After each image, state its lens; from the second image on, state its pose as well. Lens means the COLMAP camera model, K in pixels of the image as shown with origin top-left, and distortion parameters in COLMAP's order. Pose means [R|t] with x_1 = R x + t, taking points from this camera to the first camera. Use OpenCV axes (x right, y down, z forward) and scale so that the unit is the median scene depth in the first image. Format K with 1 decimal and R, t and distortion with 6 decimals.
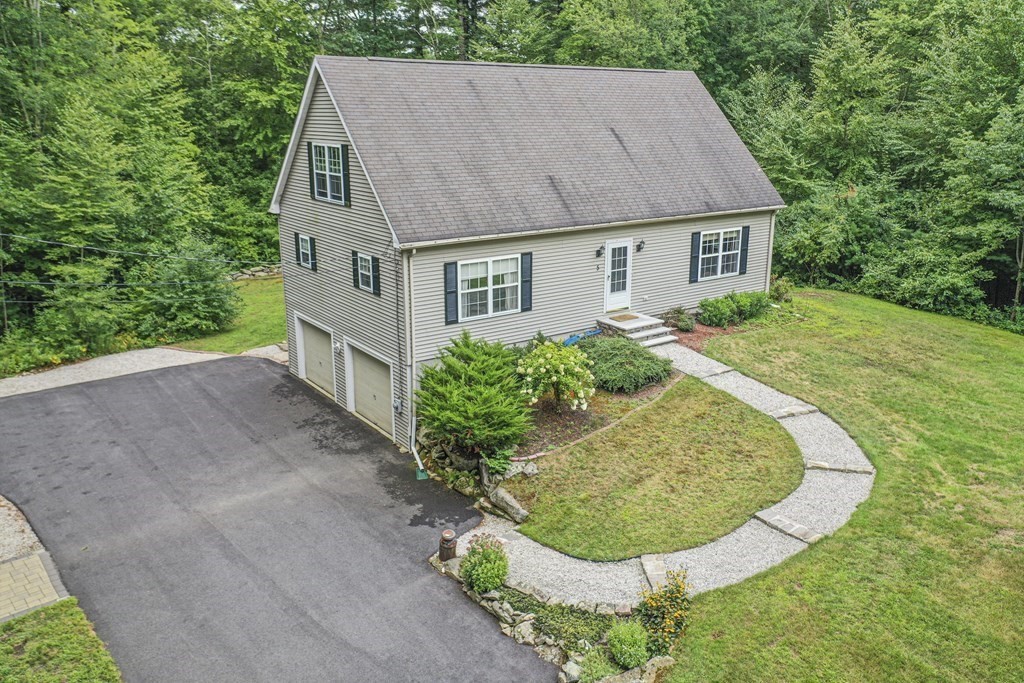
lens RADIAL K [[812.9, 0, 510.4], [0, 812.9, 339.6], [0, 0, 1]] dist [0.002242, 0.001052]
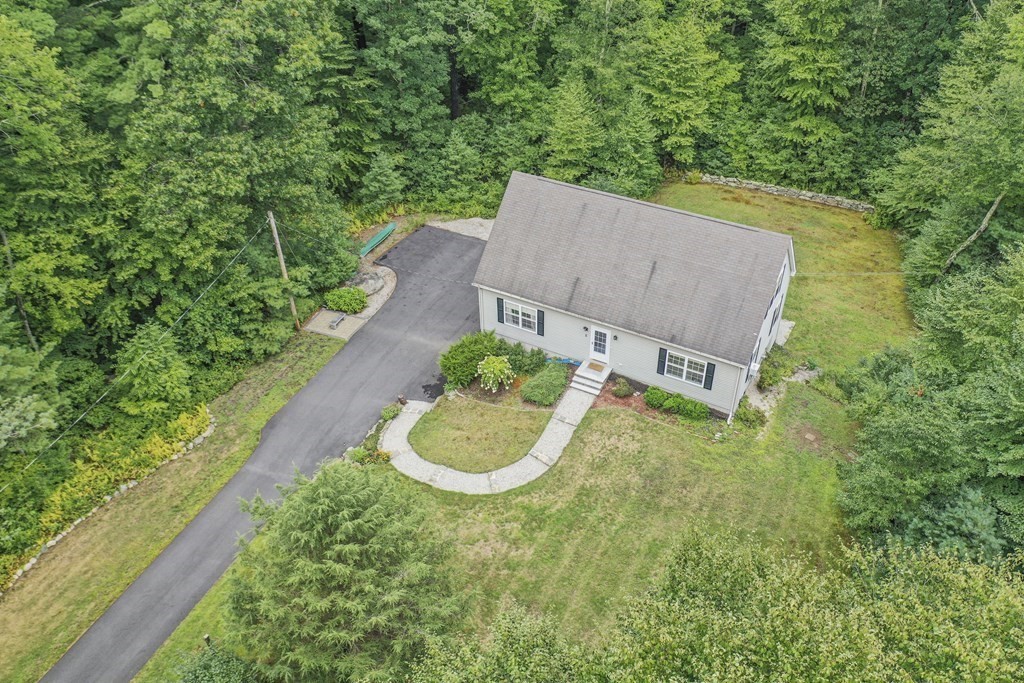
lens RADIAL K [[812.9, 0, 512.1], [0, 812.9, 342.9], [0, 0, 1]] dist [0.002242, 0.001052]
pose [[0.432081, 0.559034, -0.707663, 1.385641], [-0.226068, 0.826779, 0.515102, -1.012878], [0.873040, -0.062585, 0.483615, 0.009265]]
